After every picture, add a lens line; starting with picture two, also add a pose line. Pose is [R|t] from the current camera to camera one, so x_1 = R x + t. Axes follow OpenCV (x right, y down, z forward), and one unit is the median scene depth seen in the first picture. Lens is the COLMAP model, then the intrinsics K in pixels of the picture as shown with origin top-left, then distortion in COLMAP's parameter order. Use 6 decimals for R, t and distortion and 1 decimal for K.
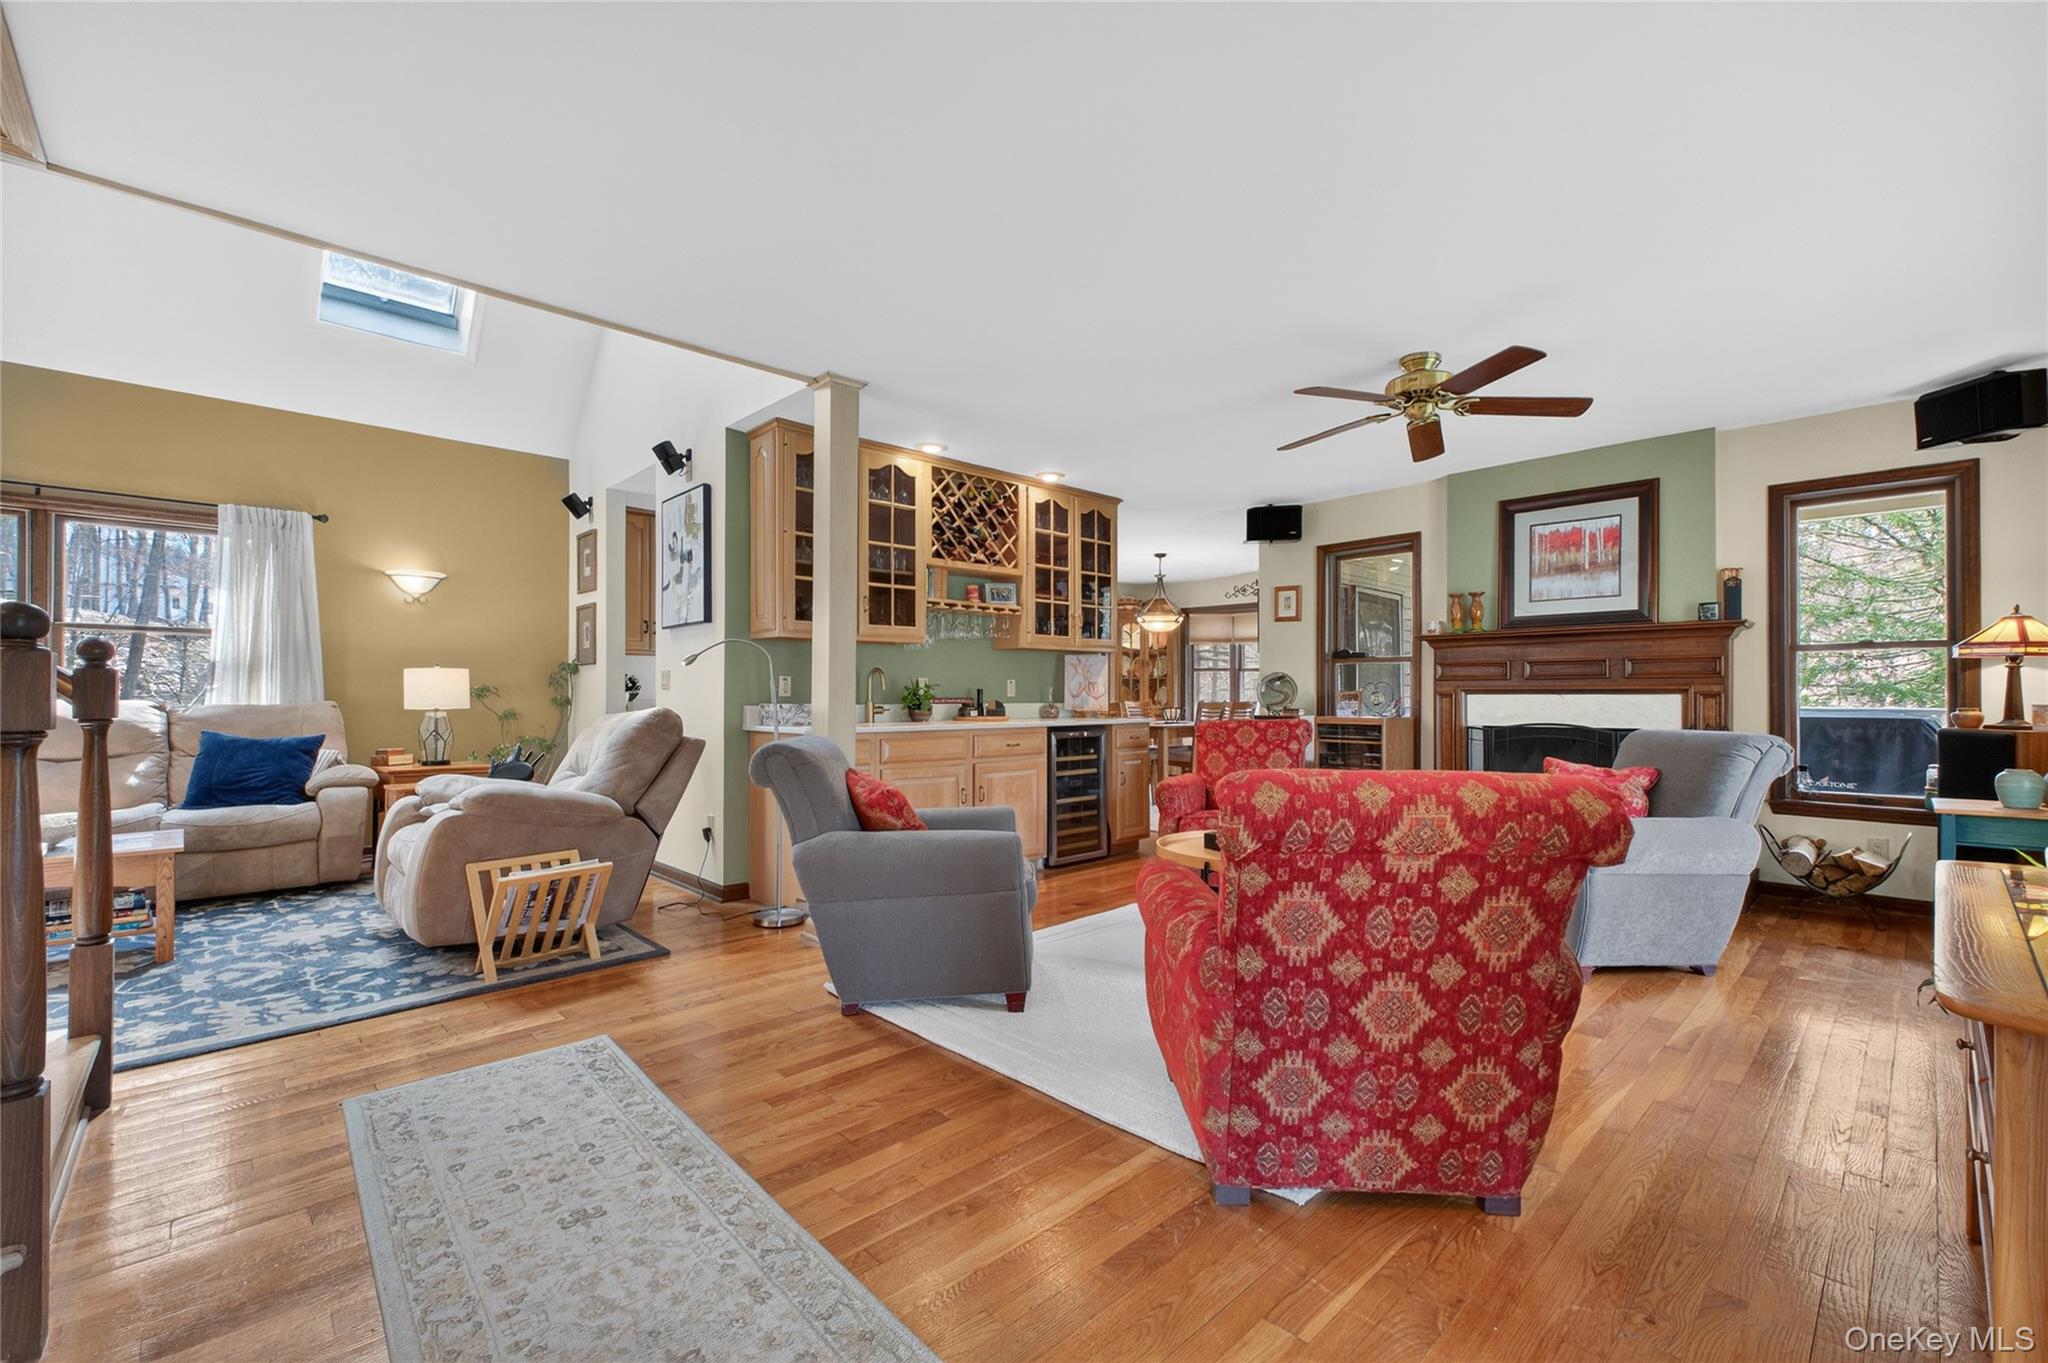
lens RADIAL K [[869.2, 0, 1035.2], [0, 869.2, 685.8], [0, 0, 1]] dist [-0.000143, 0.001043]
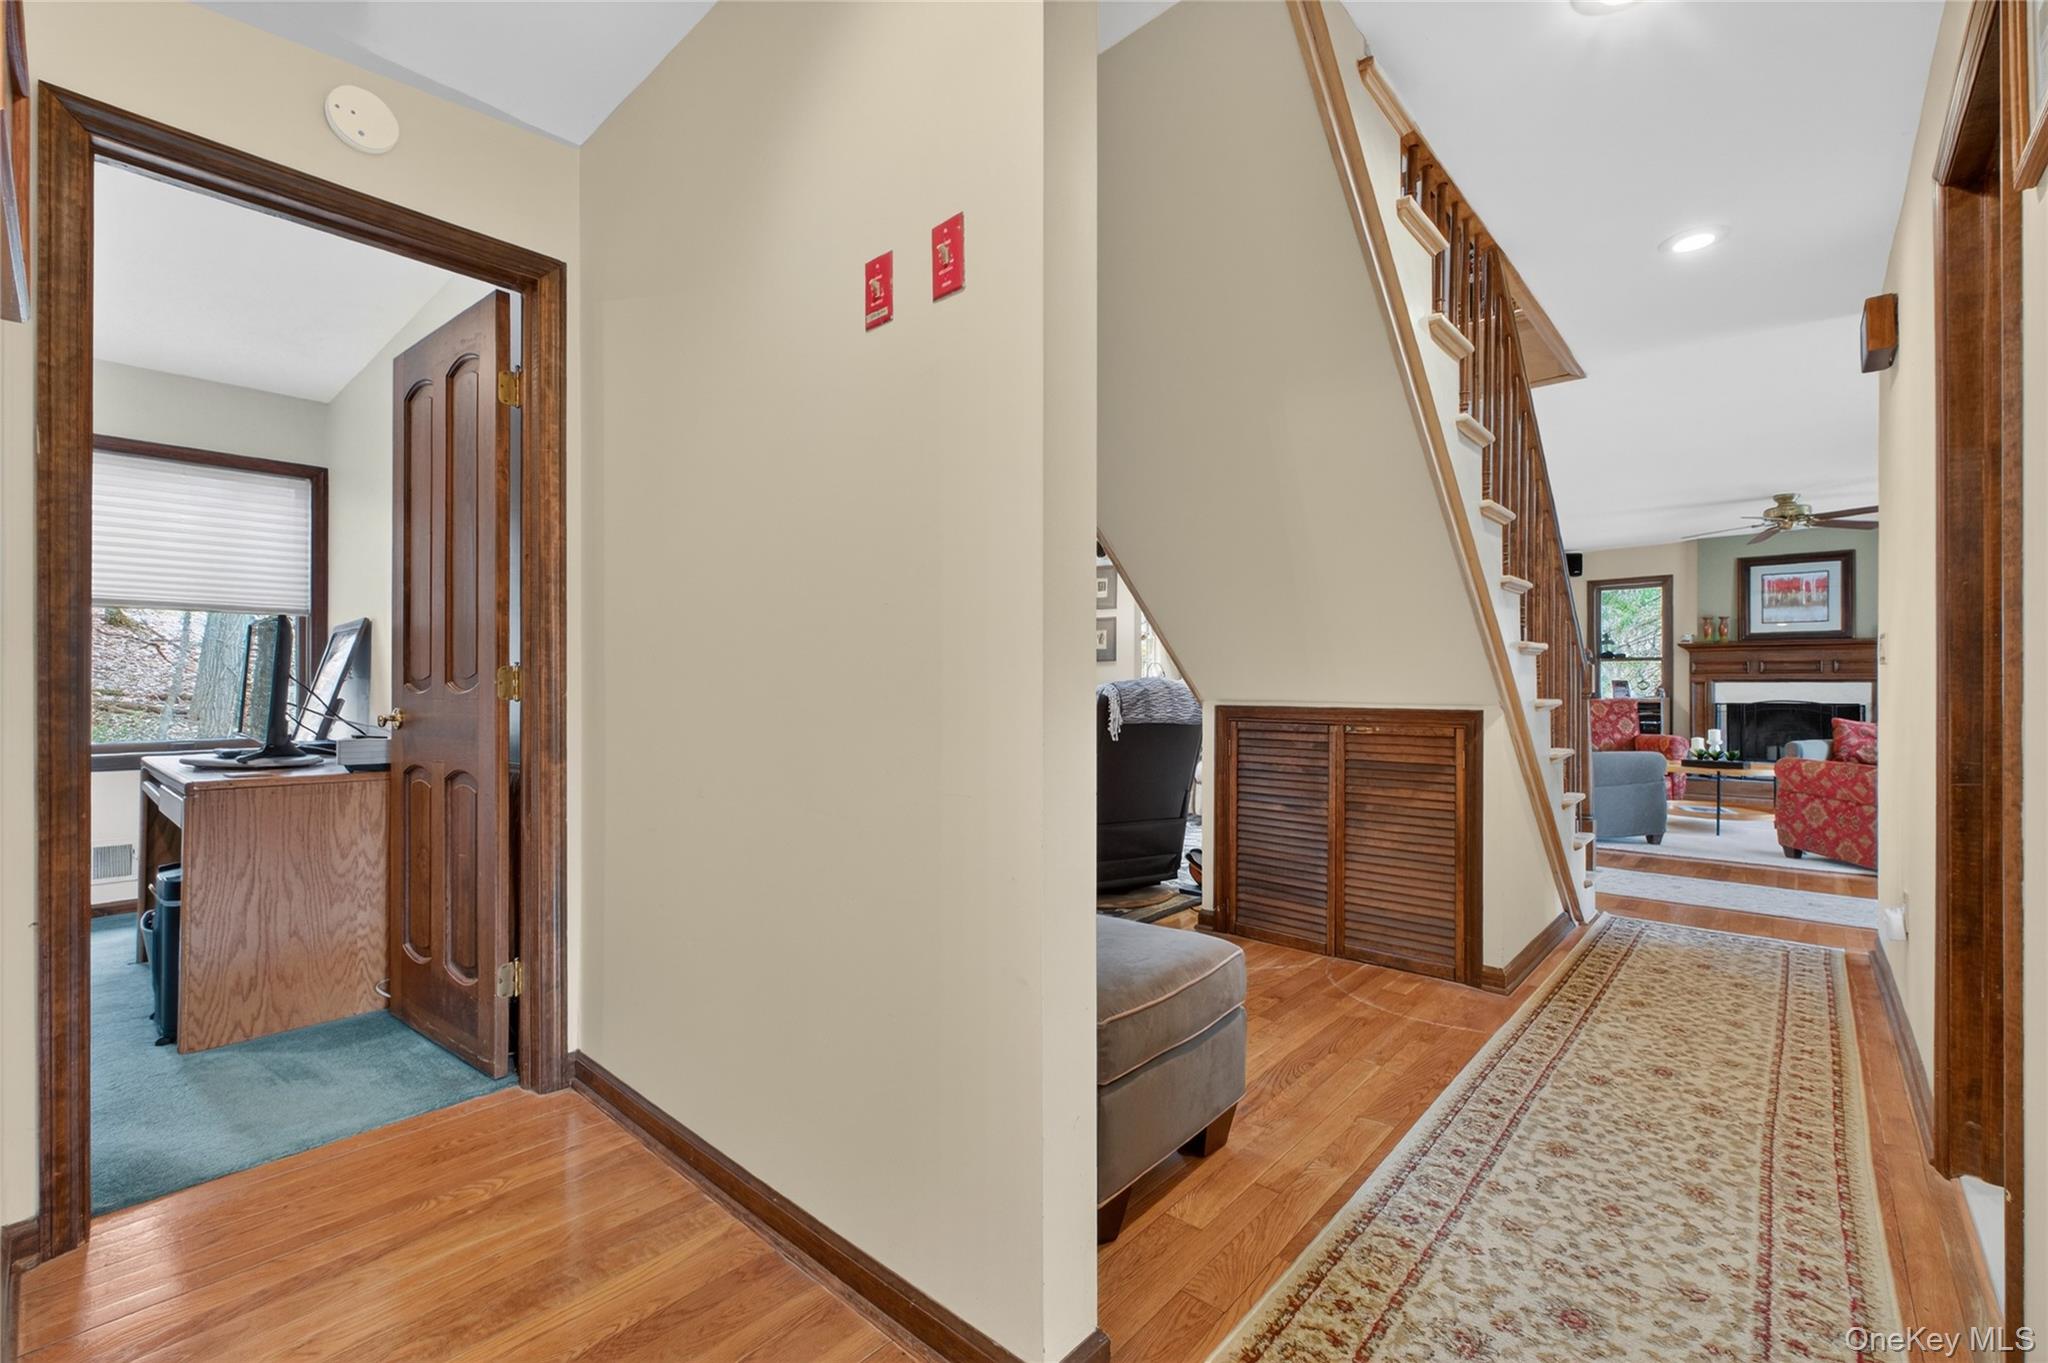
lens RADIAL K [[869.2, 0, 1027.4], [0, 869.2, 678.8], [0, 0, 1]] dist [-0.000143, 0.001043]
pose [[0.996367, 0.000518, 0.085164, -0.898448], [-0.000544, 1.000000, 0.000284, 0.003816], [-0.085164, -0.000329, 0.996367, -0.459641]]
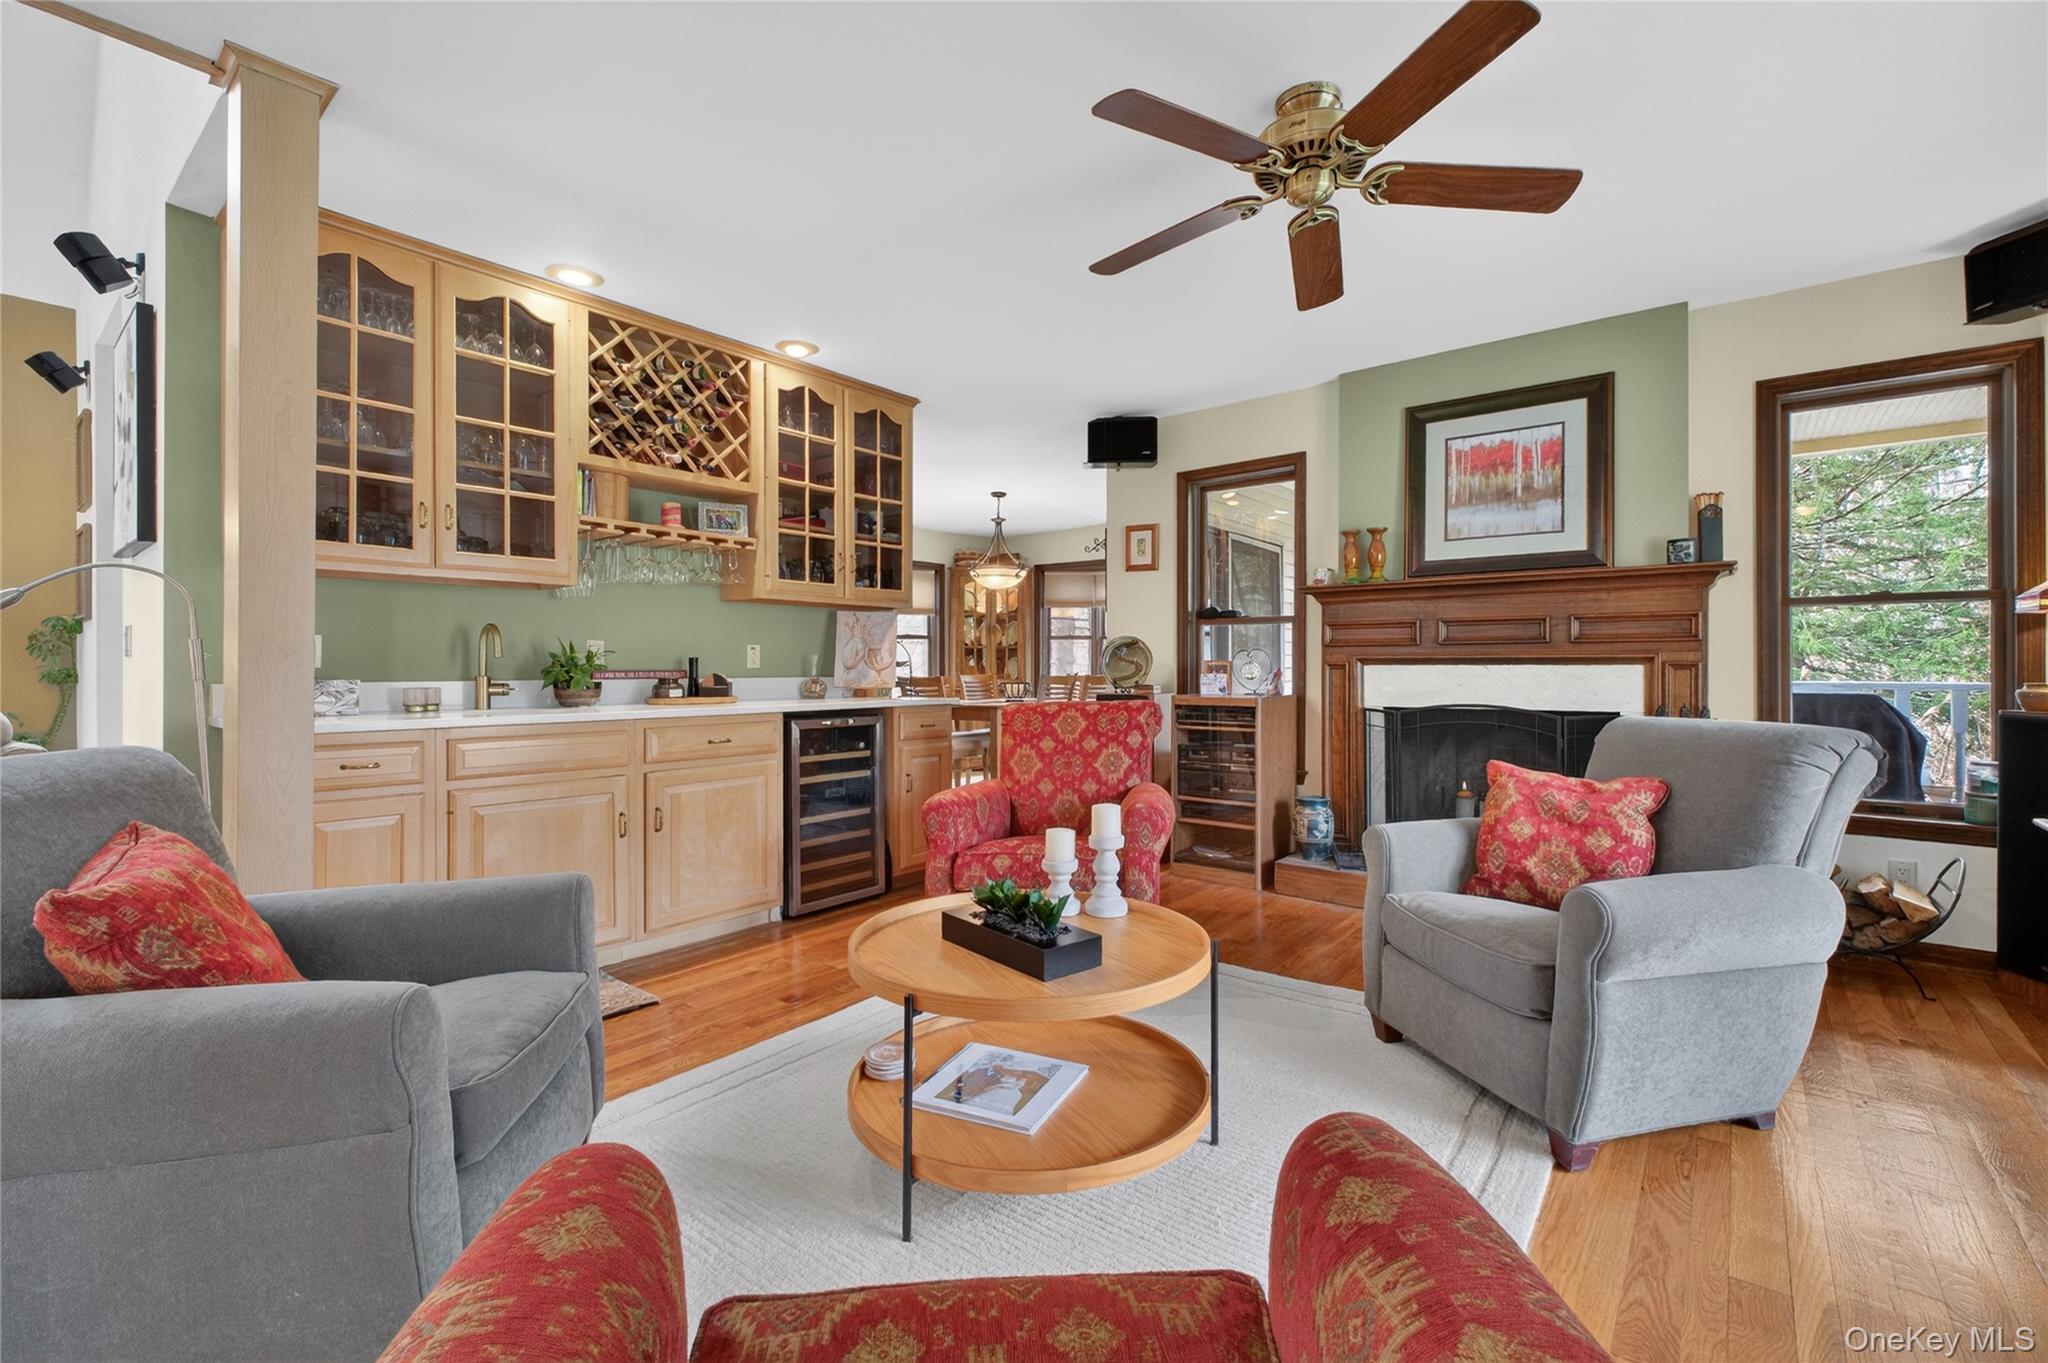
lens RADIAL K [[869.2, 0, 1050.7], [0, 869.2, 663.0], [0, 0, 1]] dist [-0.000143, 0.001043]
pose [[0.990652, 0.000189, 0.136416, 0.132093], [-0.000879, 0.999987, 0.005004, 0.004786], [-0.136413, -0.005077, 0.990639, 0.307413]]
